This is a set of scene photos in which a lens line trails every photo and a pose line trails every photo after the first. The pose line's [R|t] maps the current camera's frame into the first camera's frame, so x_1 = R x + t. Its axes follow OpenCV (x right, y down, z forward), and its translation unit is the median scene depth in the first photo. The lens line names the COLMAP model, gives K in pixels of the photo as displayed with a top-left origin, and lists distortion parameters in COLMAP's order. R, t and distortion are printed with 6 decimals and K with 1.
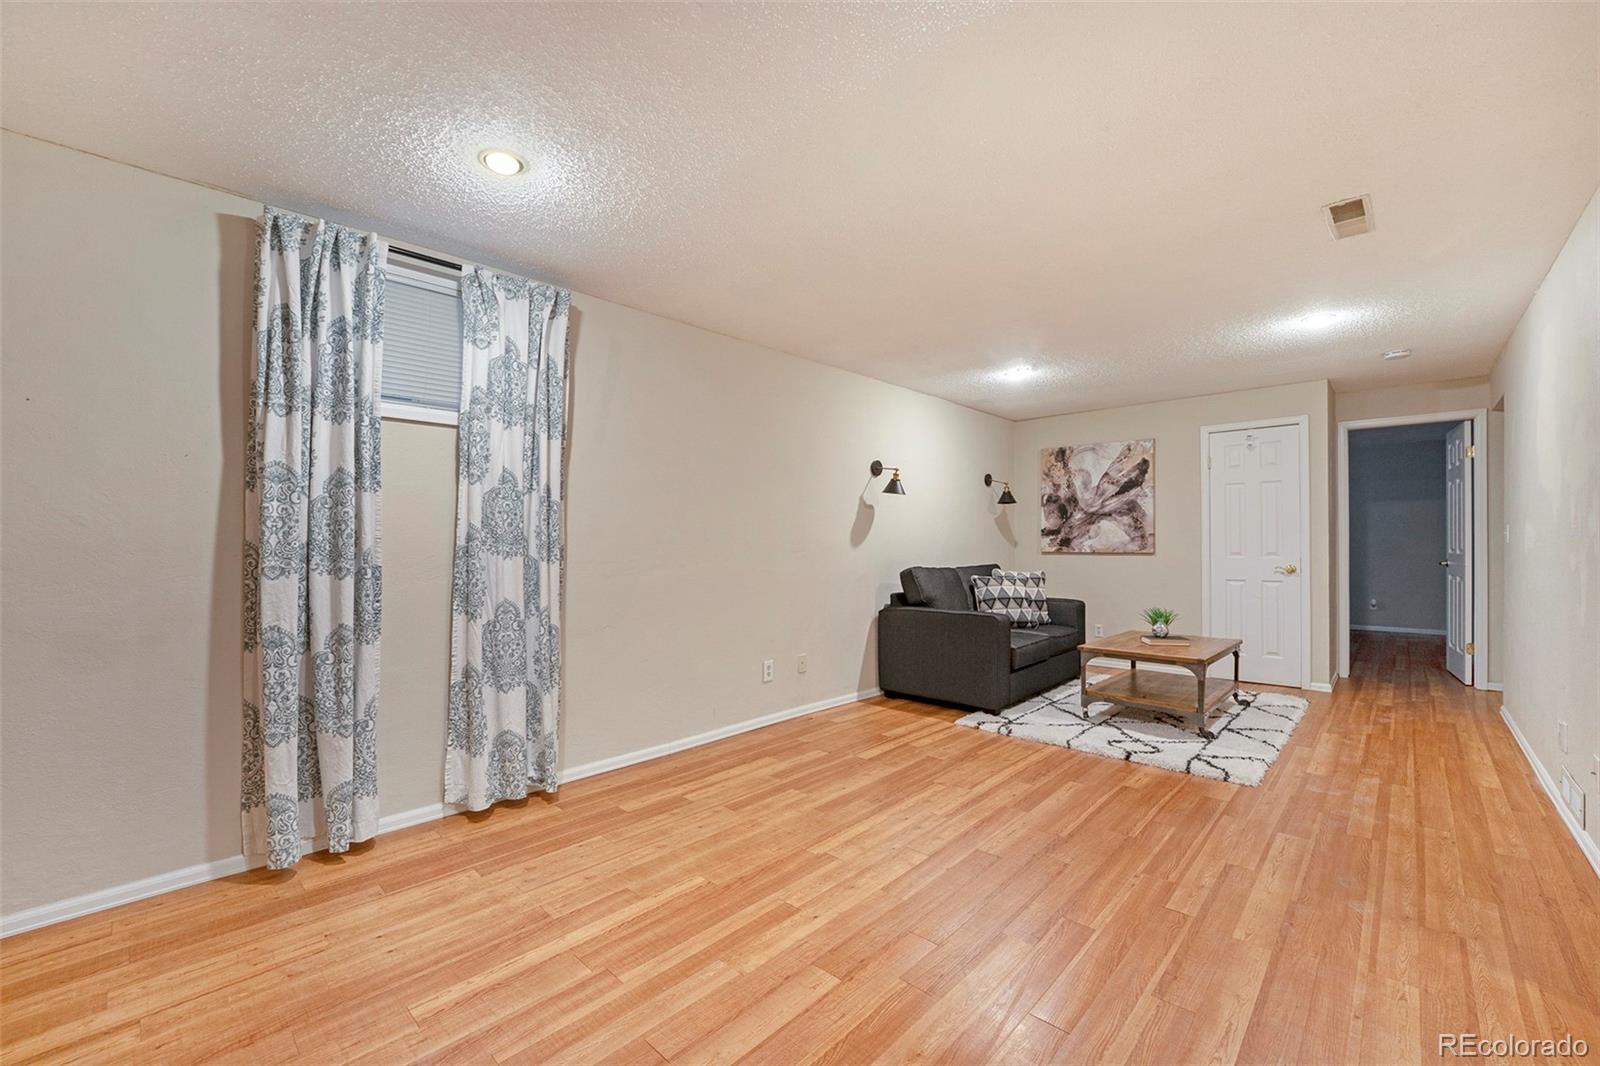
lens RADIAL K [[665.3, 0, 792.4], [0, 665.3, 538.9], [0, 0, 1]] dist [-0.020264, 0.000526]
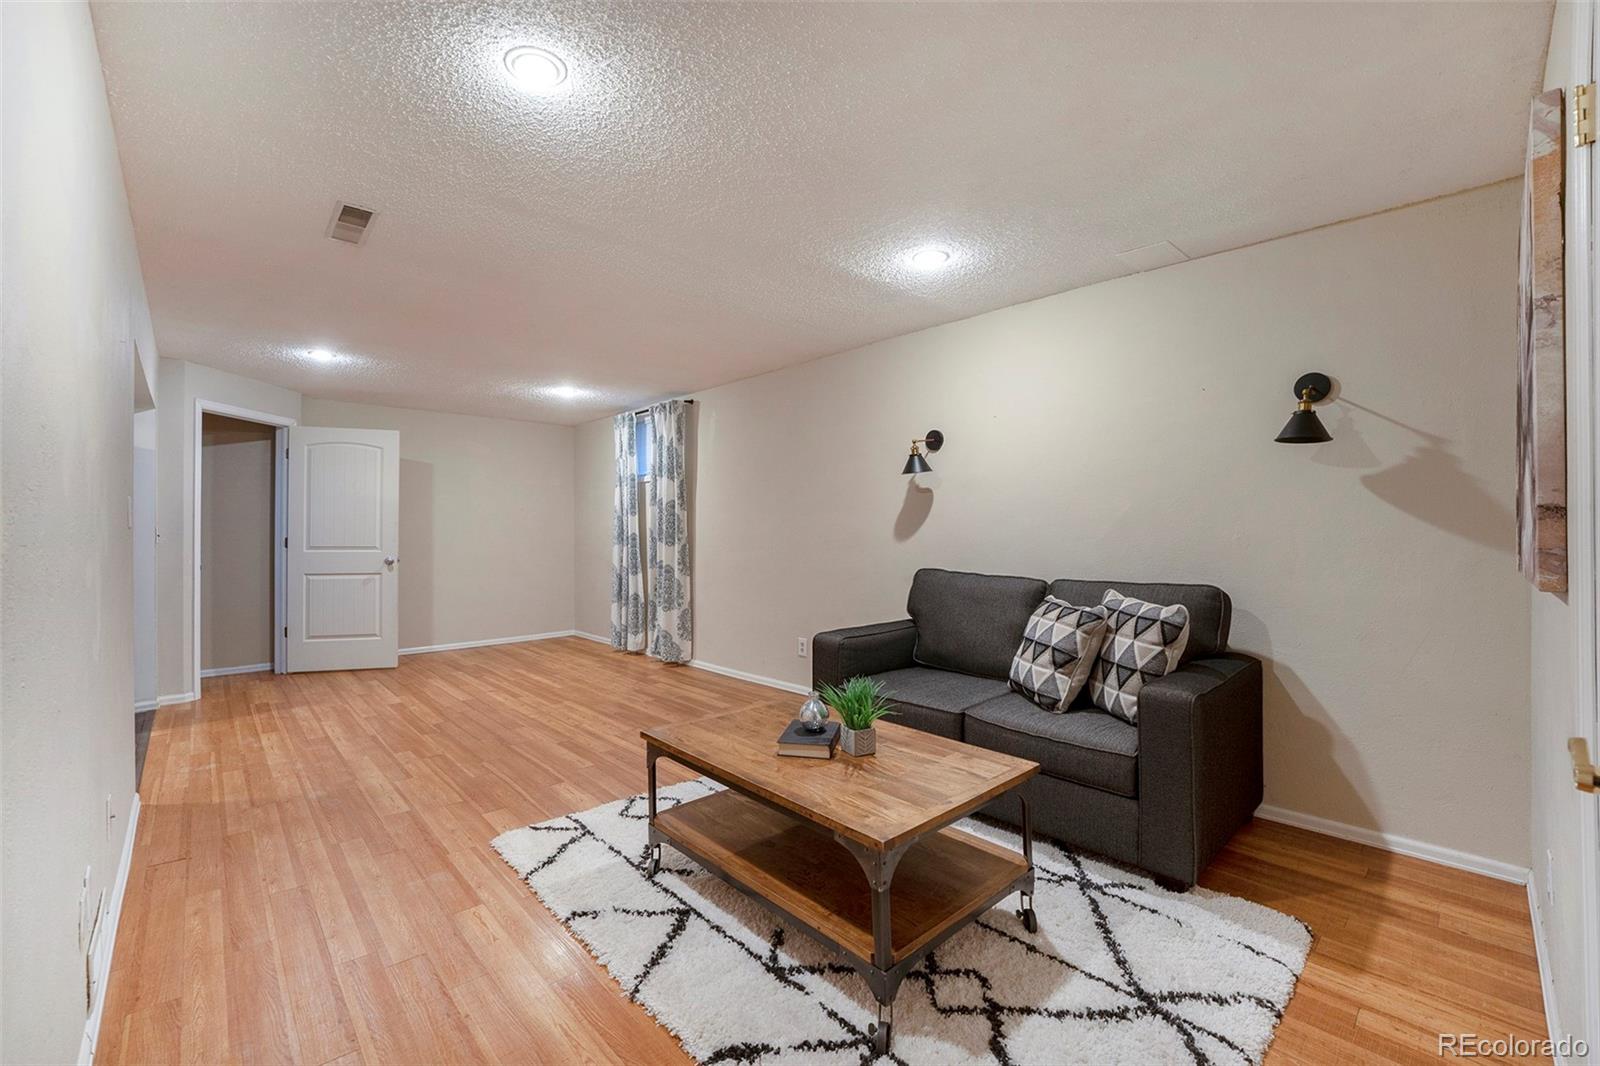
lens RADIAL K [[666.9, 0, 795.1], [0, 666.9, 540.1], [0, 0, 1]] dist [-0.024458, -0.000214]
pose [[-0.078387, 0.012060, -0.996850, 1.074467], [0.007651, 0.999905, 0.011495, 0.000943], [0.996894, -0.006726, -0.078471, 1.047073]]
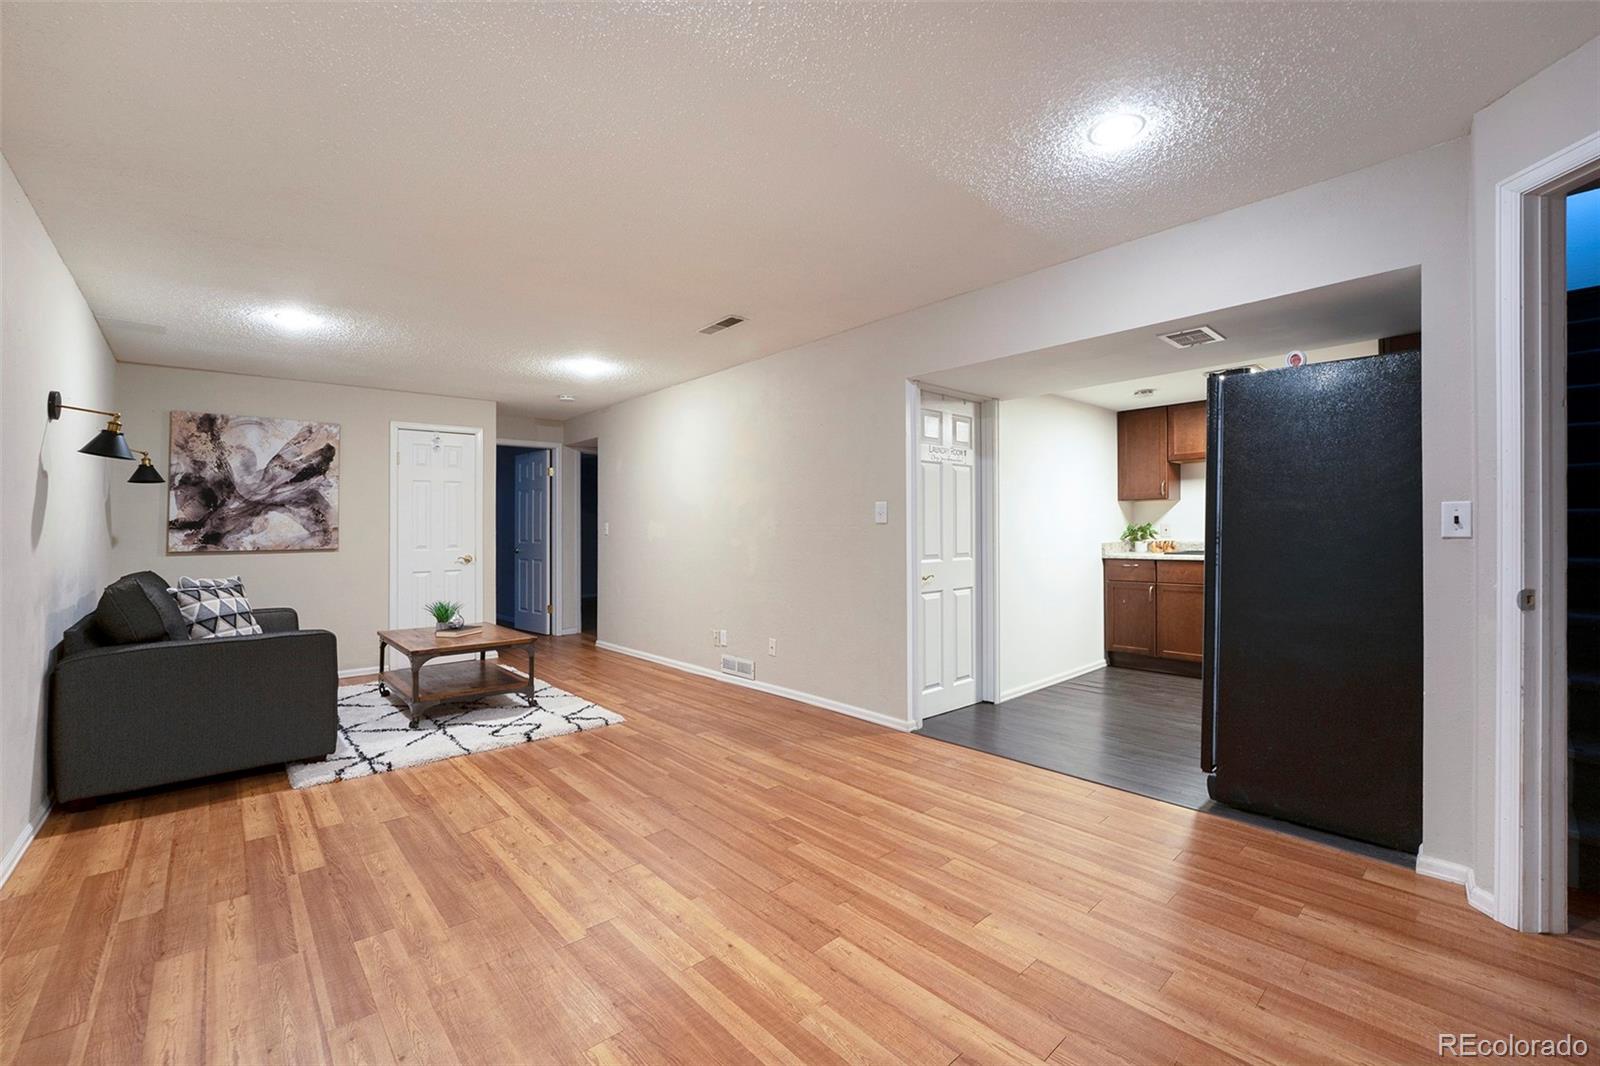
lens RADIAL K [[647.9, 0, 803.8], [0, 647.9, 528.1], [0, 0, 1]] dist [-0.026240, -0.000057]
pose [[0.077666, 0.007149, 0.996954, -0.395543], [0.008306, 0.999935, -0.007818, 0.006773], [-0.996945, 0.008887, 0.077602, 0.397947]]
